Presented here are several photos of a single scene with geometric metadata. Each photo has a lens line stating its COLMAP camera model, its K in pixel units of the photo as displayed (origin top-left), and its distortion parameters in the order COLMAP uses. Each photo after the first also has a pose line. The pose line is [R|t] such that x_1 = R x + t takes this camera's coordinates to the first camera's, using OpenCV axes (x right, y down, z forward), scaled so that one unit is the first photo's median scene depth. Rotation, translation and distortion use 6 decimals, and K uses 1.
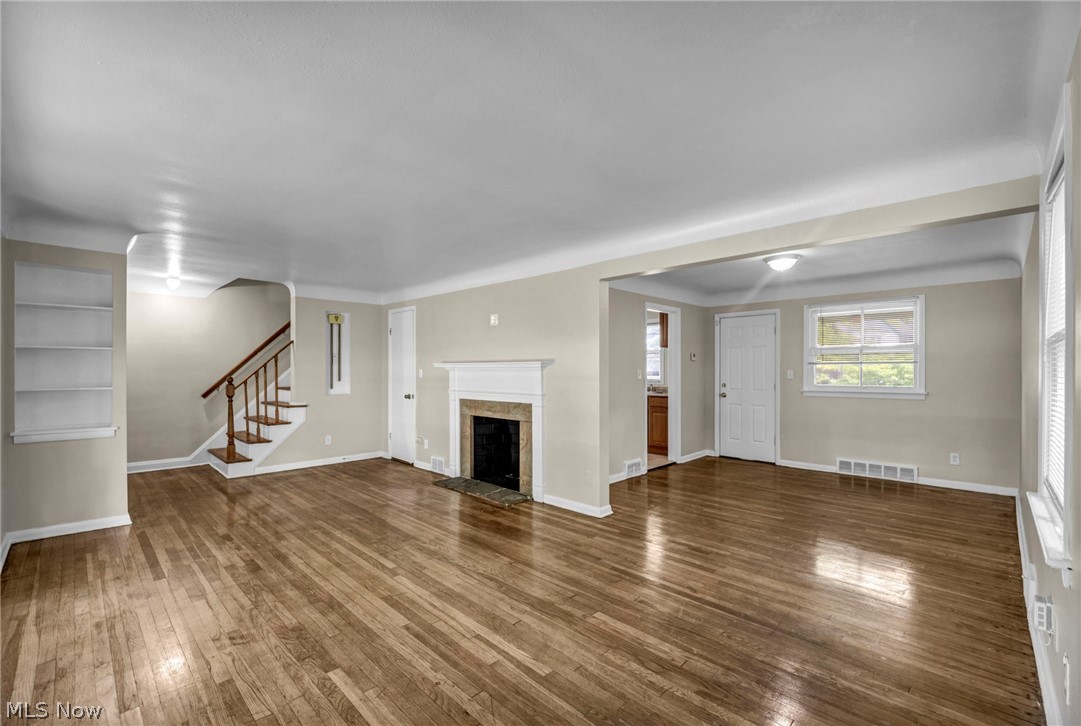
lens RADIAL K [[465.4, 0, 540.5], [0, 465.4, 363.0], [0, 0, 1]] dist [-0.000937, -0.007537]
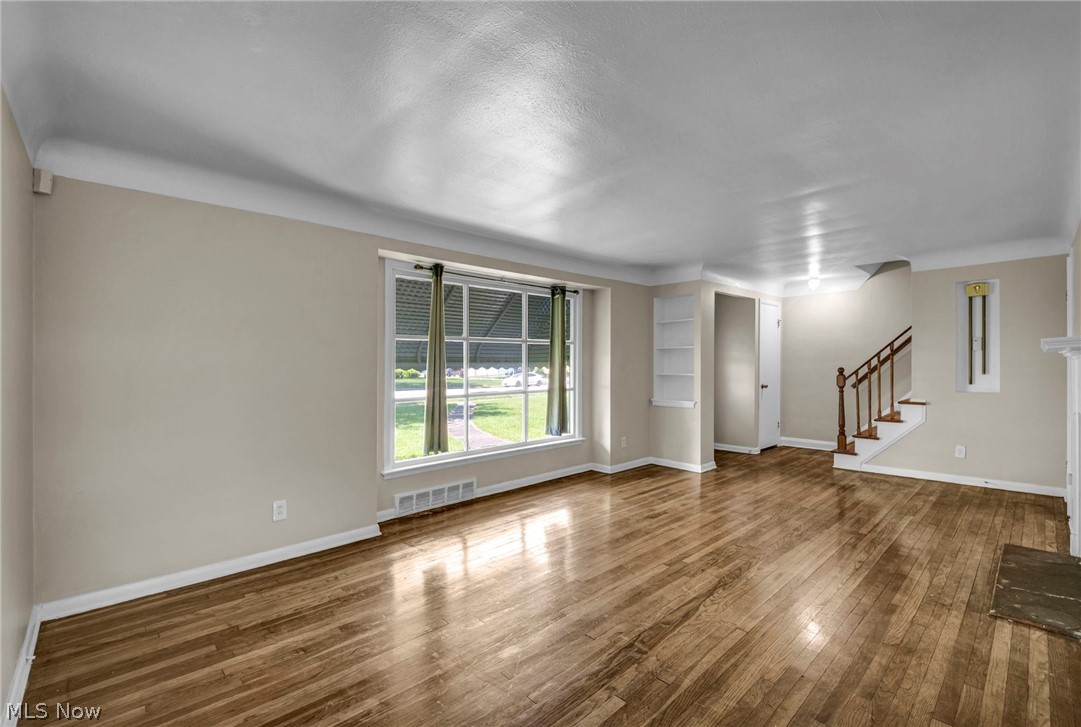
lens RADIAL K [[465.4, 0, 540.5], [0, 465.4, 363.5], [0, 0, 1]] dist [-0.000937, -0.007537]
pose [[-0.028386, 0.000856, -0.999597, 0.448113], [0.023743, 0.999718, 0.000182, 0.007584], [0.999315, -0.023728, -0.028398, 0.483765]]
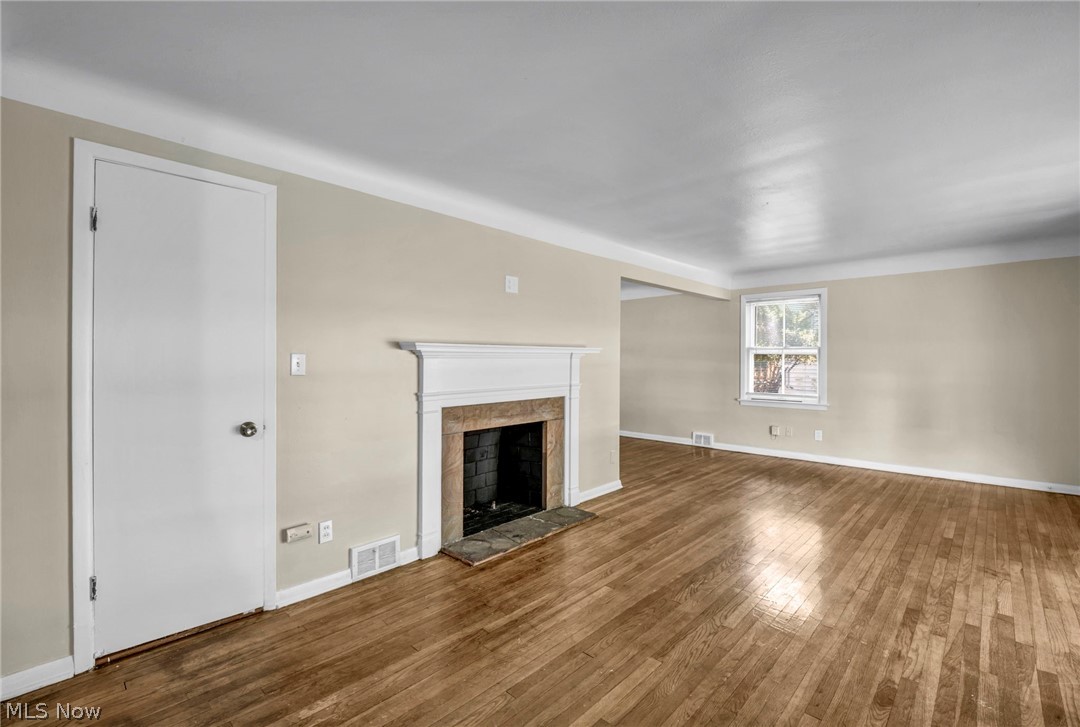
lens RADIAL K [[500.0, 0, 538.6], [0, 500.0, 348.8], [0, 0, 1]] dist [-0.000959, -0.000461]
pose [[-0.042246, 0.013751, 0.999013, -0.945644], [-0.021366, 0.999664, -0.014663, 0.014982], [-0.998879, -0.021965, -0.041938, 1.103953]]
